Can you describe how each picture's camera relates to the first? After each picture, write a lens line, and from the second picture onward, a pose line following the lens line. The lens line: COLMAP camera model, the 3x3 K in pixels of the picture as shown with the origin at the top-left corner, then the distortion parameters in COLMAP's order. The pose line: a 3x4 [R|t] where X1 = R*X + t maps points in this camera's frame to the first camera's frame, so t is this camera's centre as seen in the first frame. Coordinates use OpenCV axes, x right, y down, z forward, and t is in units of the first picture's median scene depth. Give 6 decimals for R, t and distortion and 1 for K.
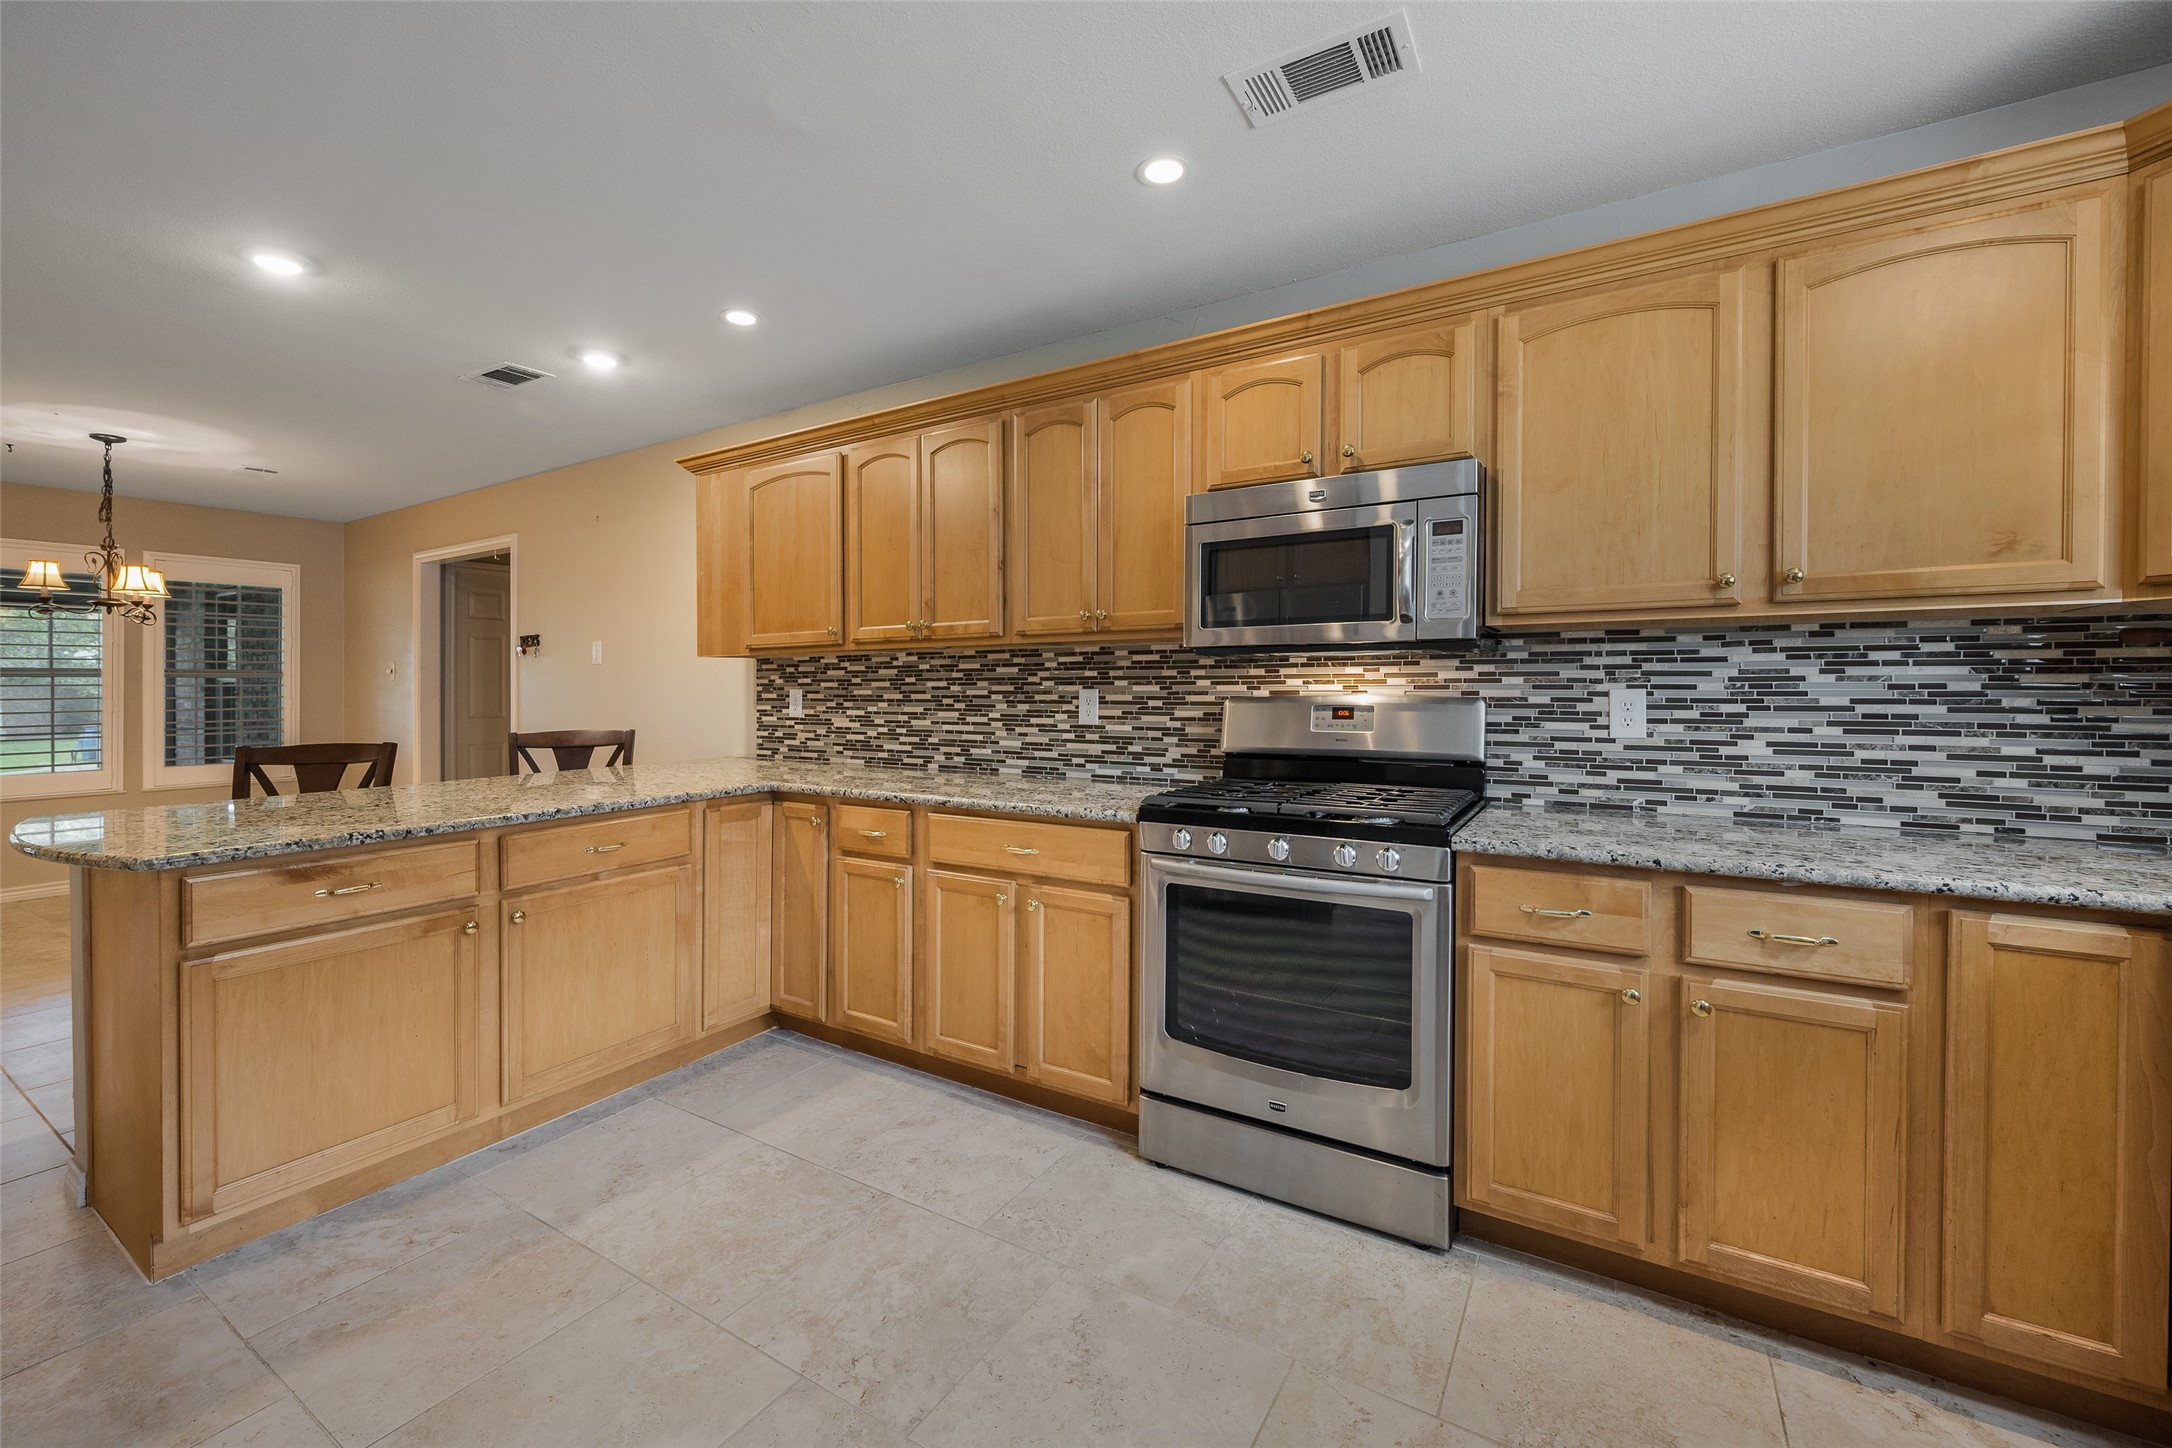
lens RADIAL K [[868.6, 0, 1070.1], [0, 868.6, 712.4], [0, 0, 1]] dist [-0.000980, 0.000869]
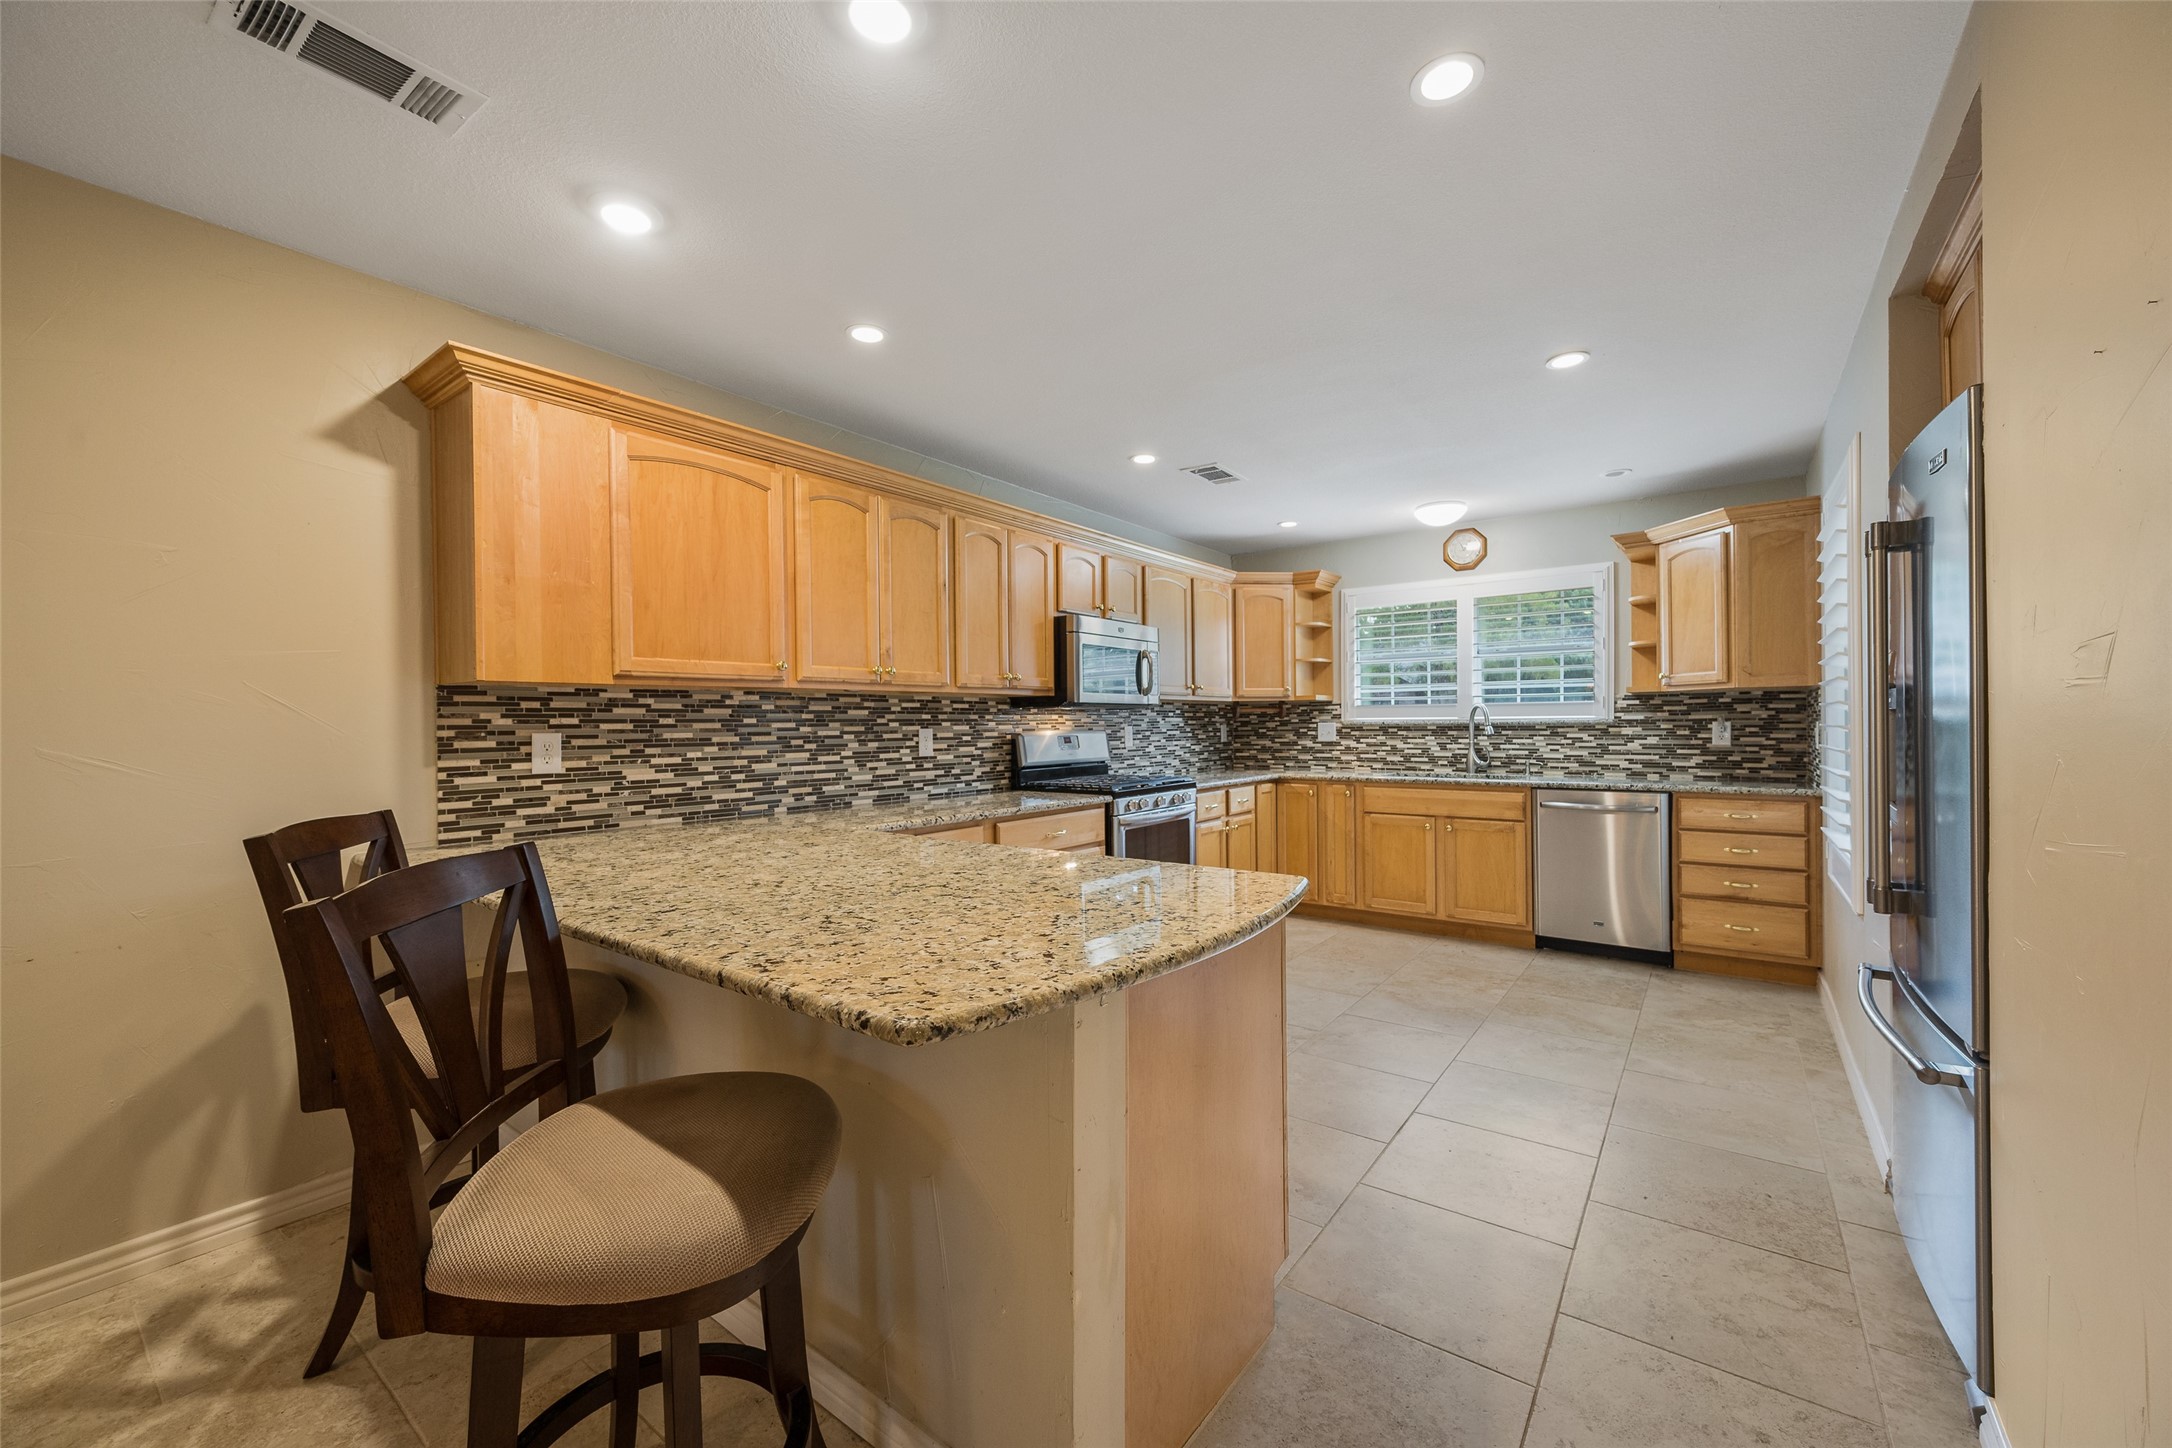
lens RADIAL K [[868.6, 0, 1125.9], [0, 868.6, 724.8], [0, 0, 1]] dist [-0.000980, 0.000869]
pose [[0.040757, -0.002166, 0.999167, -1.164644], [0.032754, 0.999463, 0.000831, -0.022135], [-0.998632, 0.032693, 0.040807, 0.601046]]
